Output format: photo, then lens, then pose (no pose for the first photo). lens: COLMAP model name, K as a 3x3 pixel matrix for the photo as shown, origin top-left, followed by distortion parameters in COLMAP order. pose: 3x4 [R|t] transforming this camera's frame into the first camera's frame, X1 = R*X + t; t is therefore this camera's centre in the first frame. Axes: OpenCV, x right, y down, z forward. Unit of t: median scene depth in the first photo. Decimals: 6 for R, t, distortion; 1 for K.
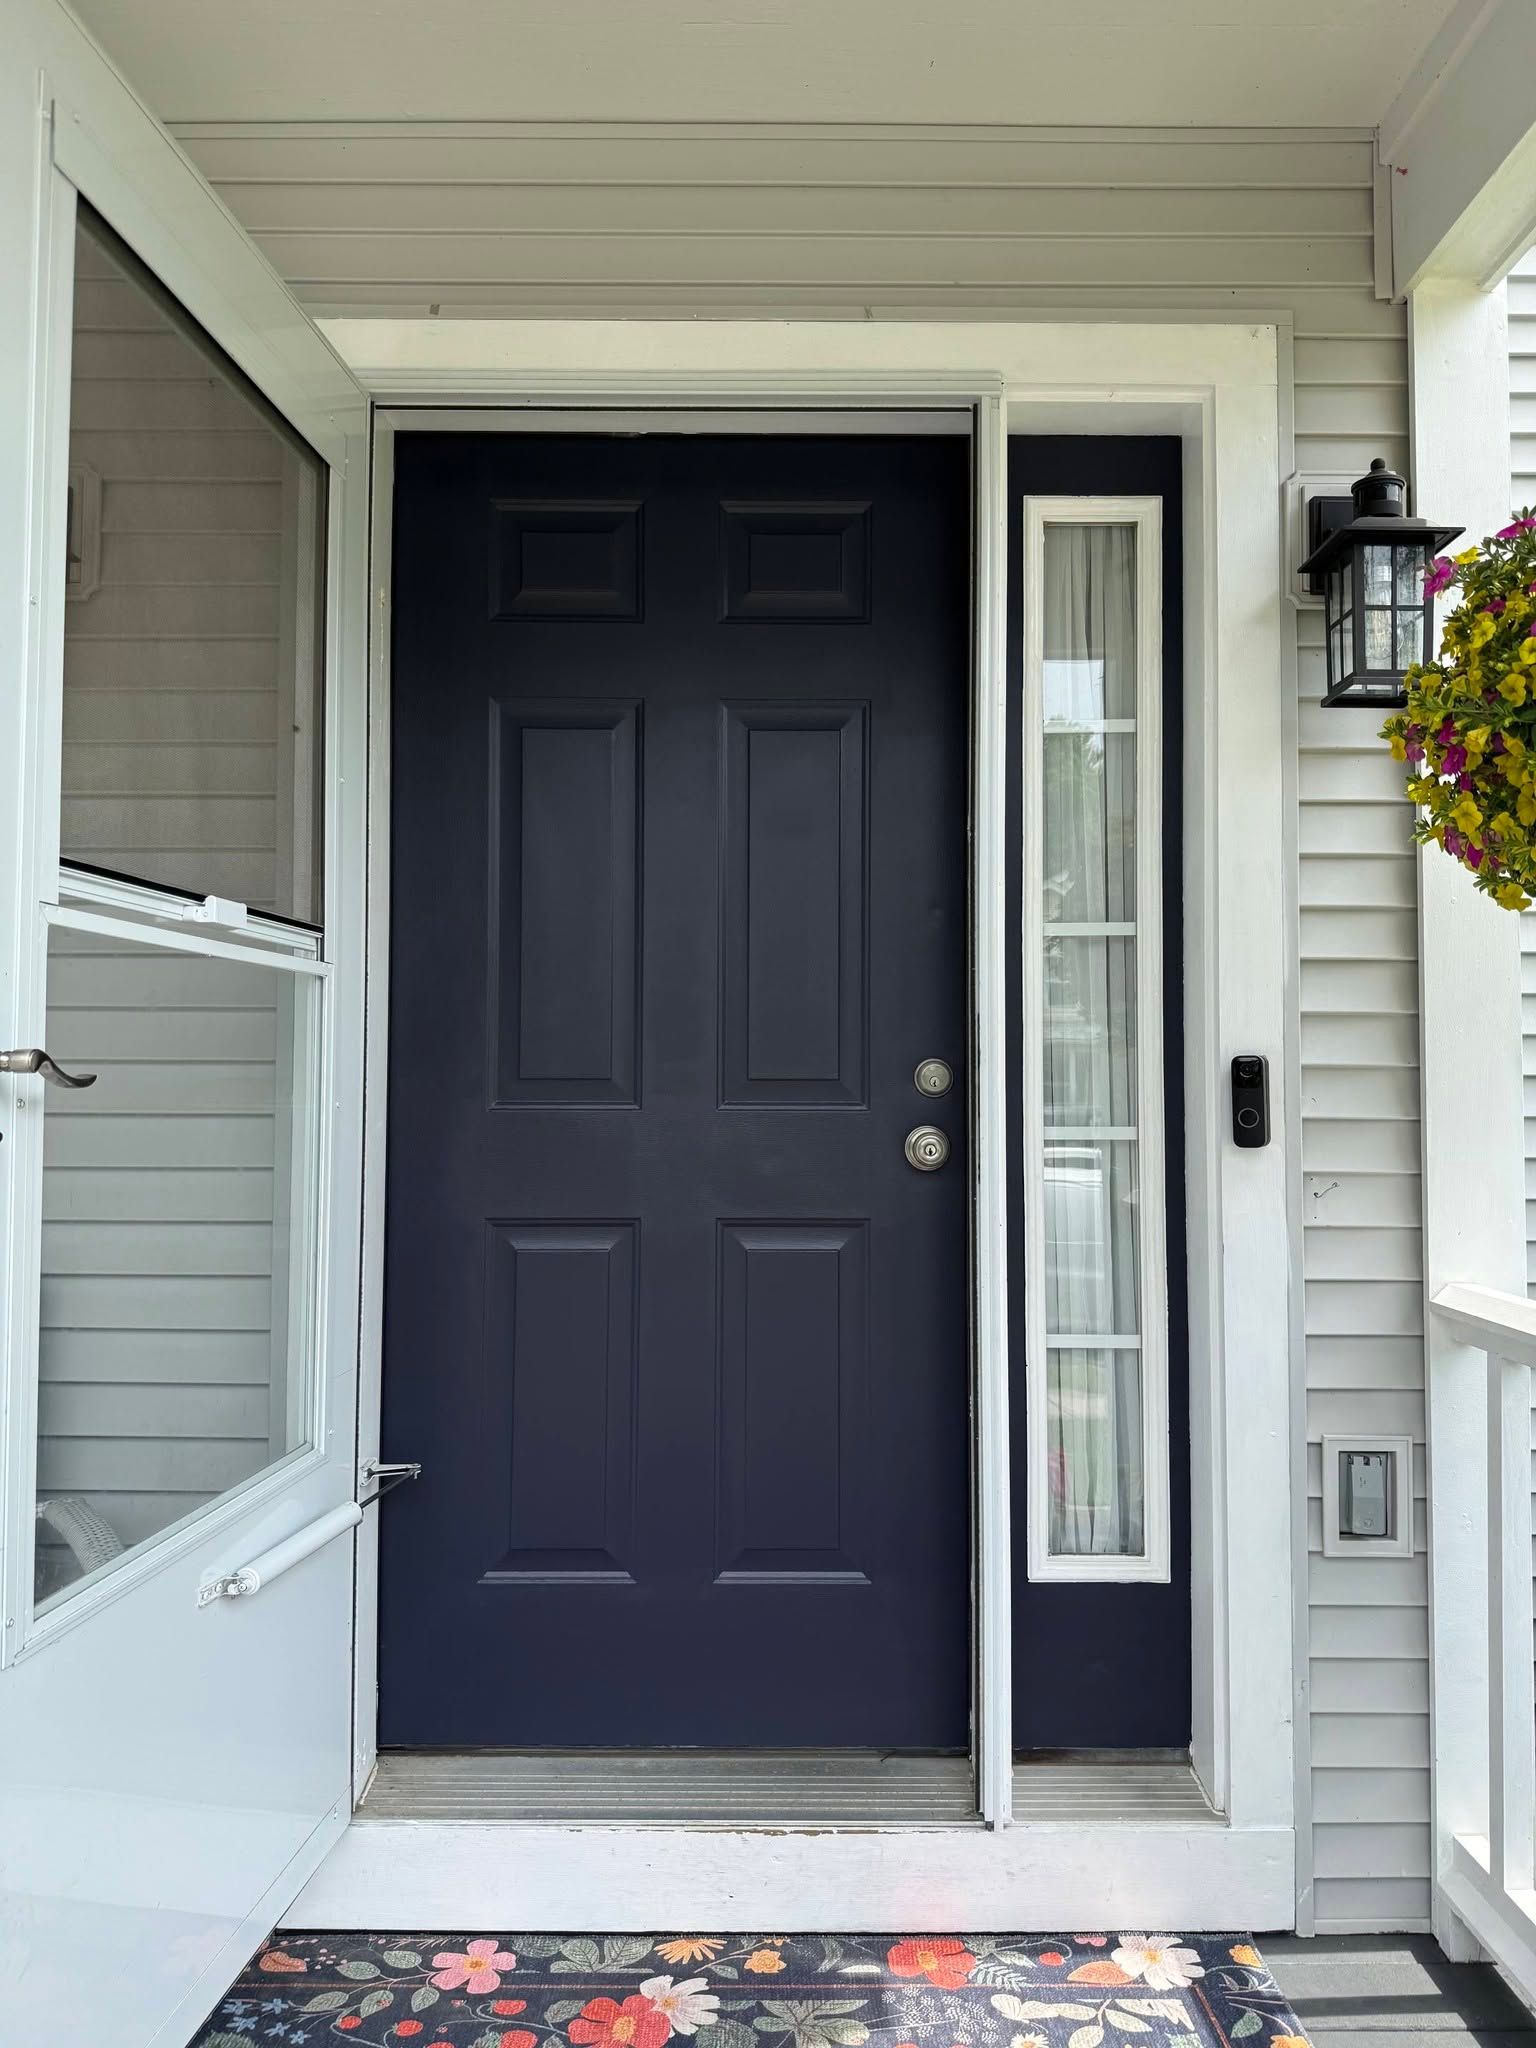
lens RADIAL K [[1452.8, 0, 763.1], [0, 1452.8, 1018.3], [0, 0, 1]] dist [0.028716, -0.012361]
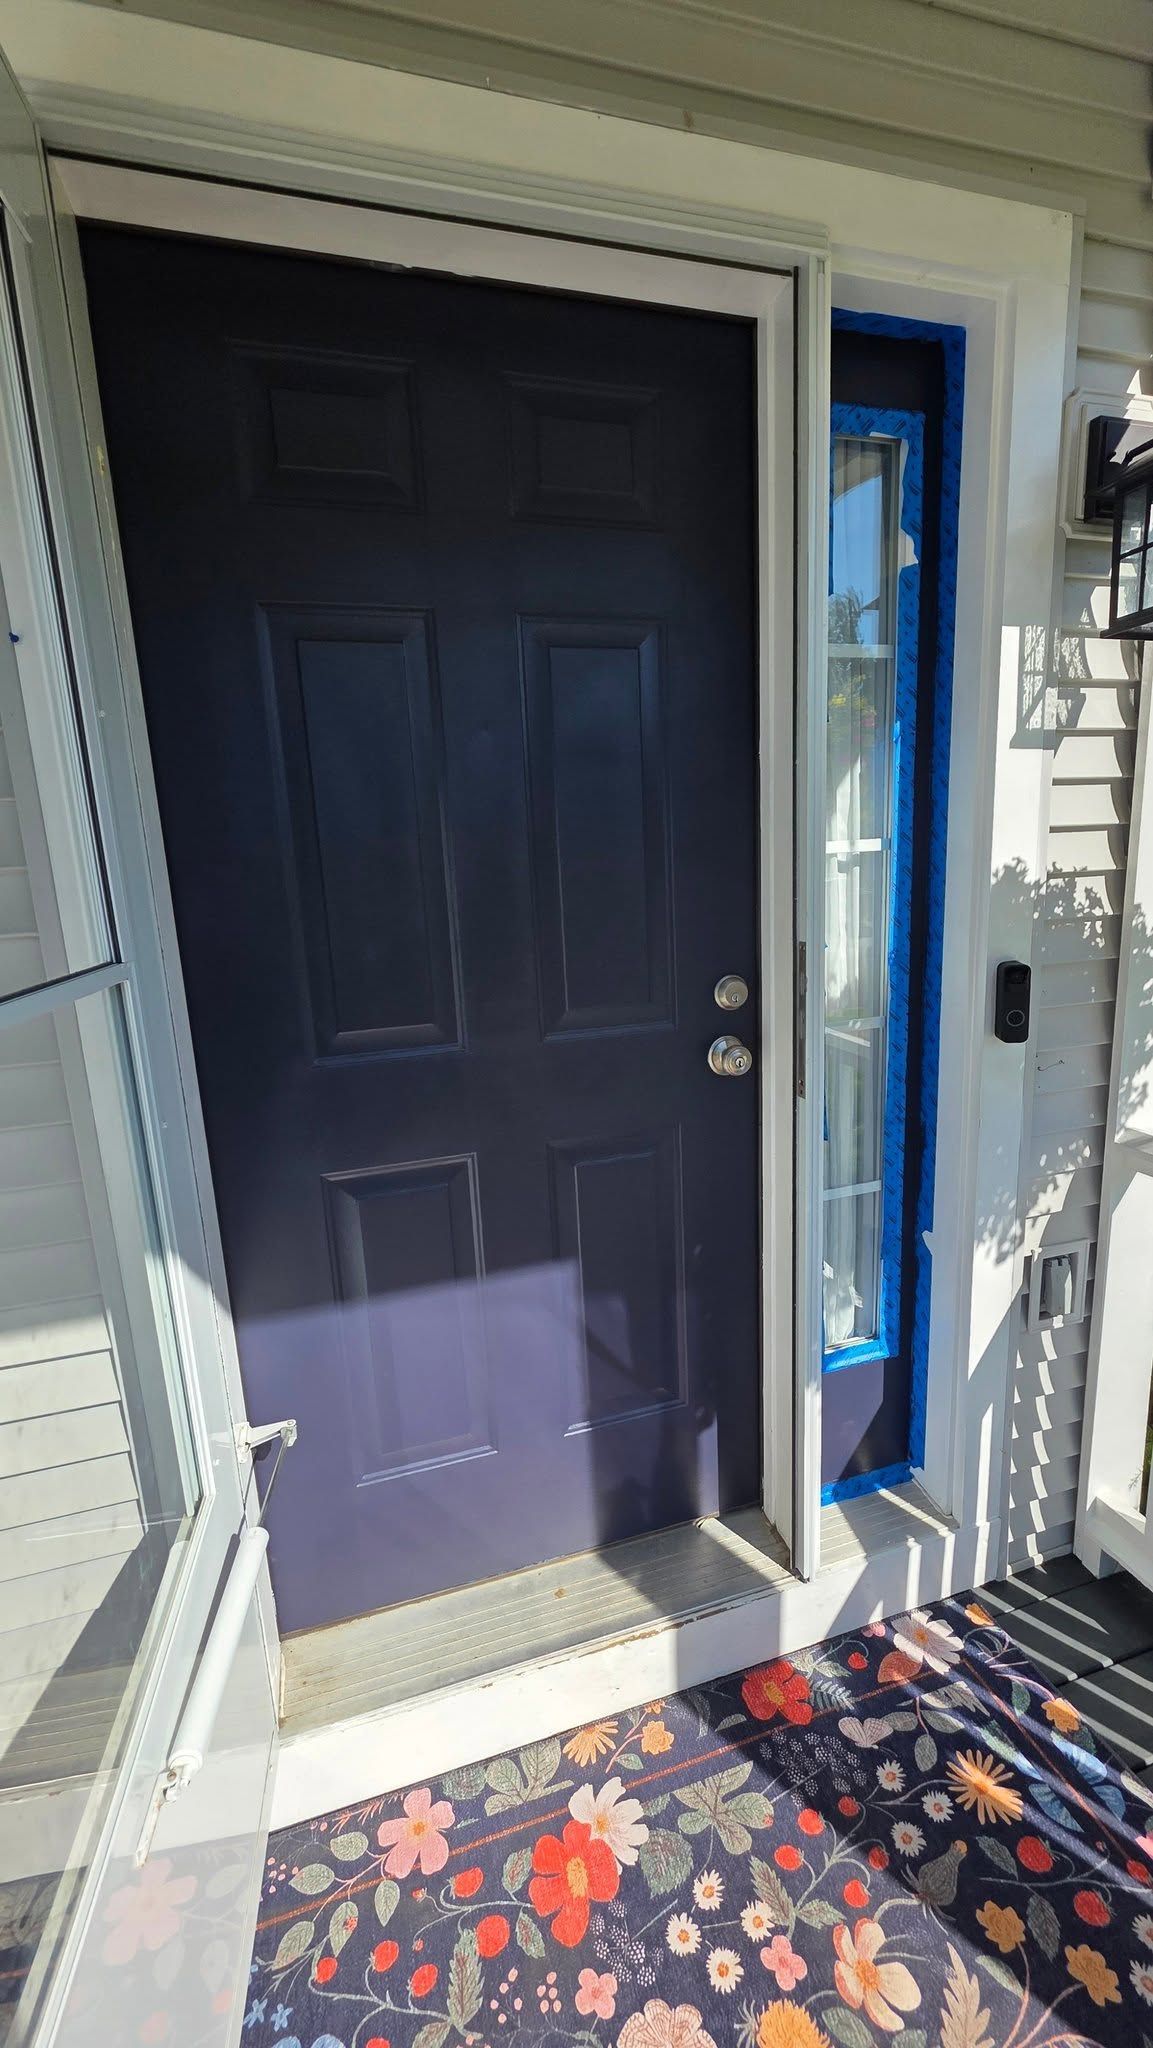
lens RADIAL K [[835.4, 0, 586.1], [0, 835.4, 1024.1], [0, 0, 1]] dist [0.004326, 0.000755]
pose [[0.957975, -0.100191, 0.268784, -0.184388], [0.035086, 0.970909, 0.236865, -0.102945], [-0.284697, -0.217480, 0.933622, 0.497863]]
